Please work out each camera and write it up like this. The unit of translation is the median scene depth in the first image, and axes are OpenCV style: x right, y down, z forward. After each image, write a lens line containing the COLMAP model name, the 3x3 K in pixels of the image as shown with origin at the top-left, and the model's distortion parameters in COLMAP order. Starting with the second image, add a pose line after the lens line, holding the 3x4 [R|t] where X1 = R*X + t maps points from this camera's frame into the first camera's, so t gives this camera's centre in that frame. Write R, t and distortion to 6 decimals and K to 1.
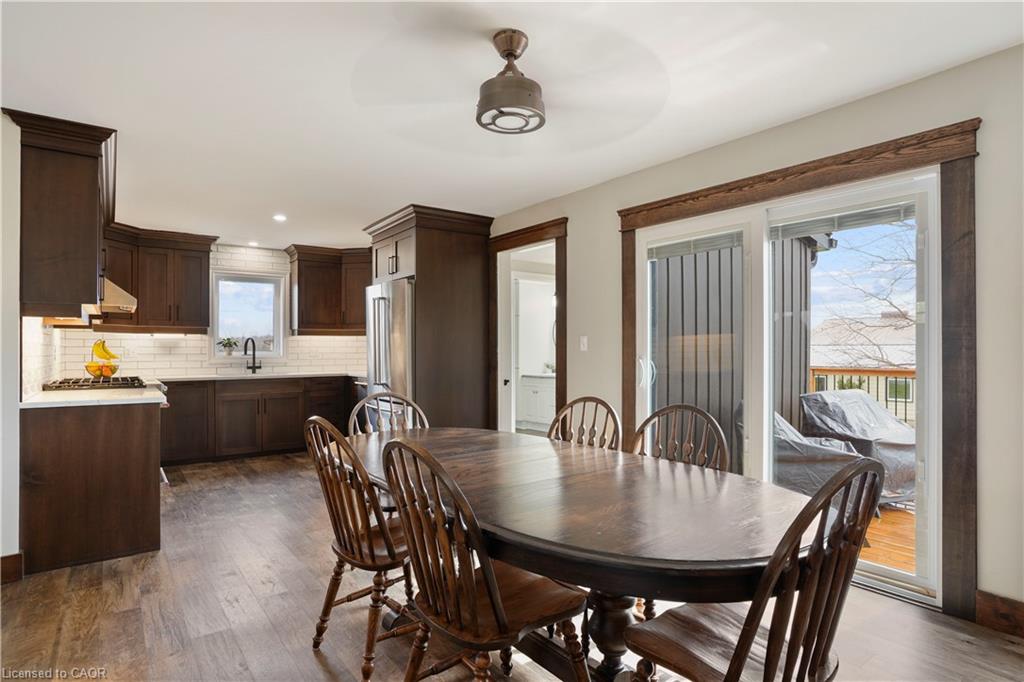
lens RADIAL K [[565.4, 0, 510.7], [0, 565.4, 351.1], [0, 0, 1]] dist [-0.019269, 0.000436]
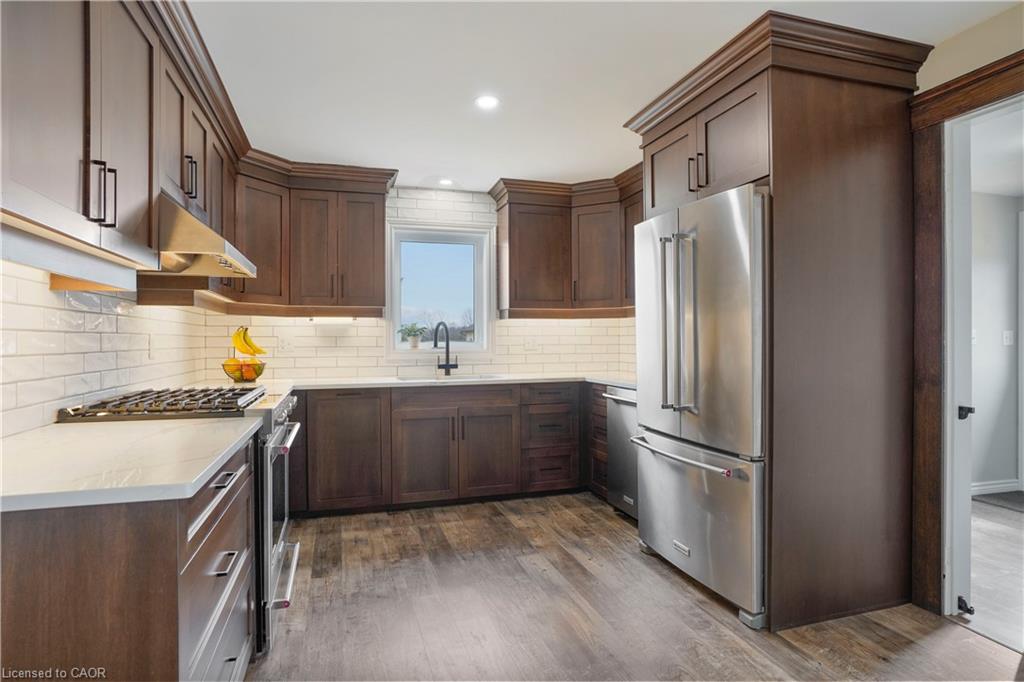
lens RADIAL K [[565.7, 0, 512.0], [0, 565.7, 341.0], [0, 0, 1]] dist [-0.001209, -0.000348]
pose [[0.948387, -0.001887, -0.317111, -0.180423], [0.002133, 0.999998, 0.000427, -0.001585], [0.317109, -0.001082, 0.948388, 0.410483]]
